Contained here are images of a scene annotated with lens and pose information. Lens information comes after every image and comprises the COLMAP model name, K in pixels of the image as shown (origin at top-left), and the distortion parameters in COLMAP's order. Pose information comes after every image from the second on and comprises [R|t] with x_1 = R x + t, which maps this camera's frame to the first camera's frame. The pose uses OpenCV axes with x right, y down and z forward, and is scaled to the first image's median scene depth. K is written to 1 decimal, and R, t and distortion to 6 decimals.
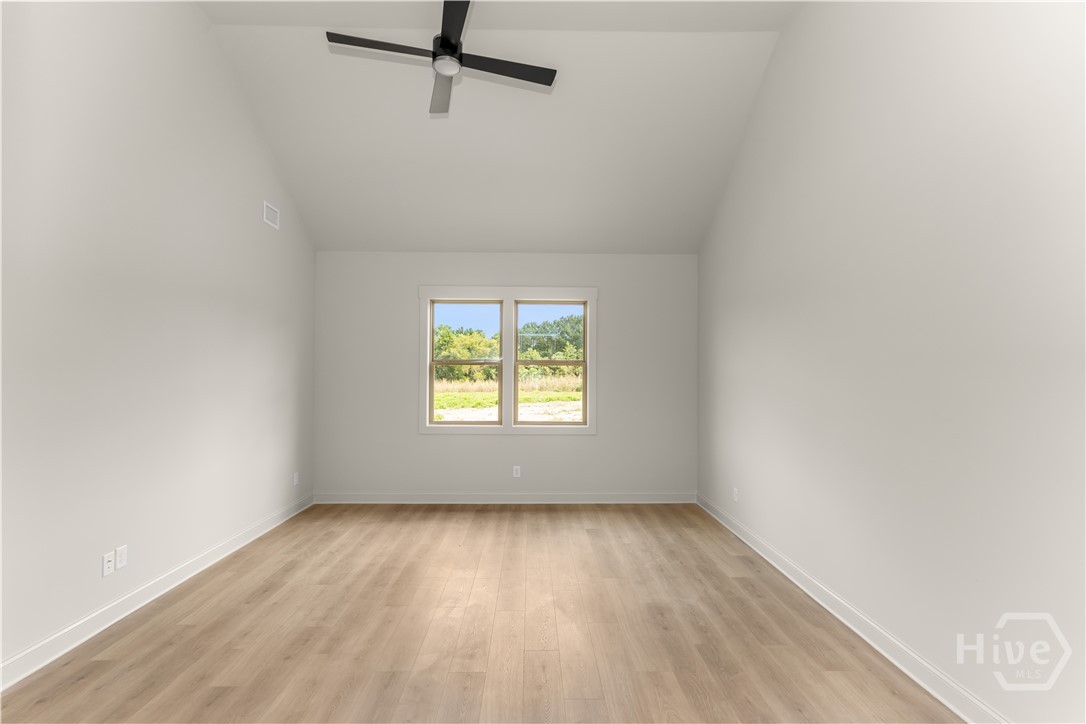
lens RADIAL K [[517.7, 0, 559.2], [0, 517.7, 354.4], [0, 0, 1]] dist [0.001192, -0.001310]
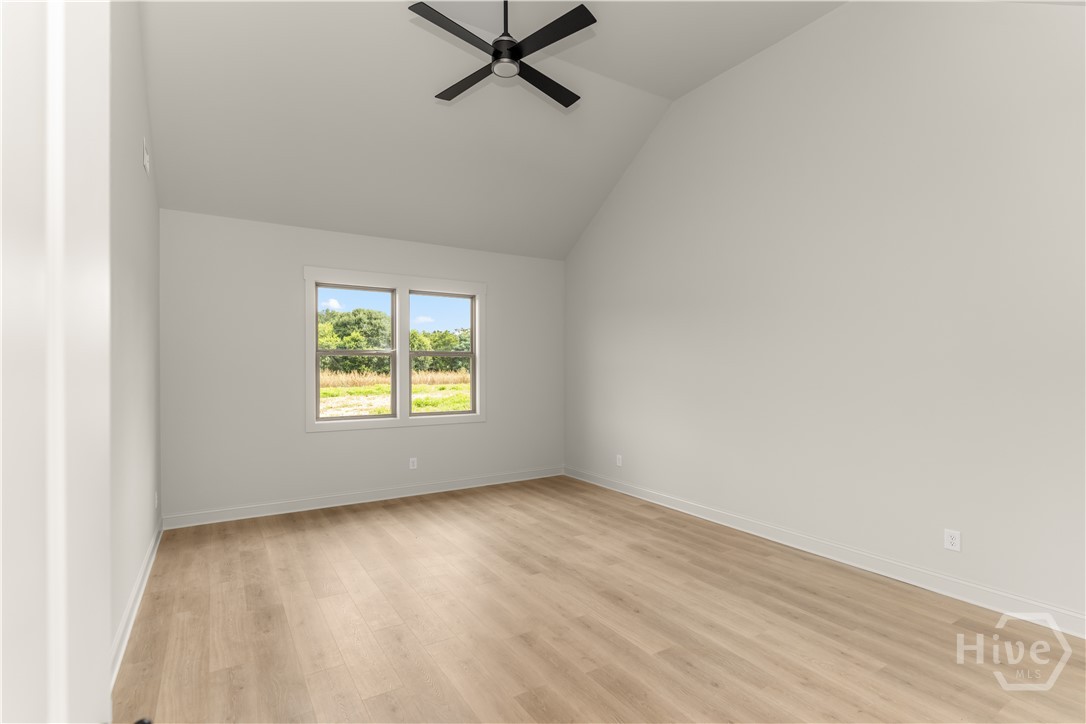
lens RADIAL K [[517.7, 0, 544.4], [0, 517.7, 363.7], [0, 0, 1]] dist [0.001192, -0.001310]
pose [[0.855476, -0.003733, 0.517829, -0.476879], [-0.010276, 0.999655, 0.024182, 0.010718], [-0.517741, -0.026009, 0.855142, 0.034690]]
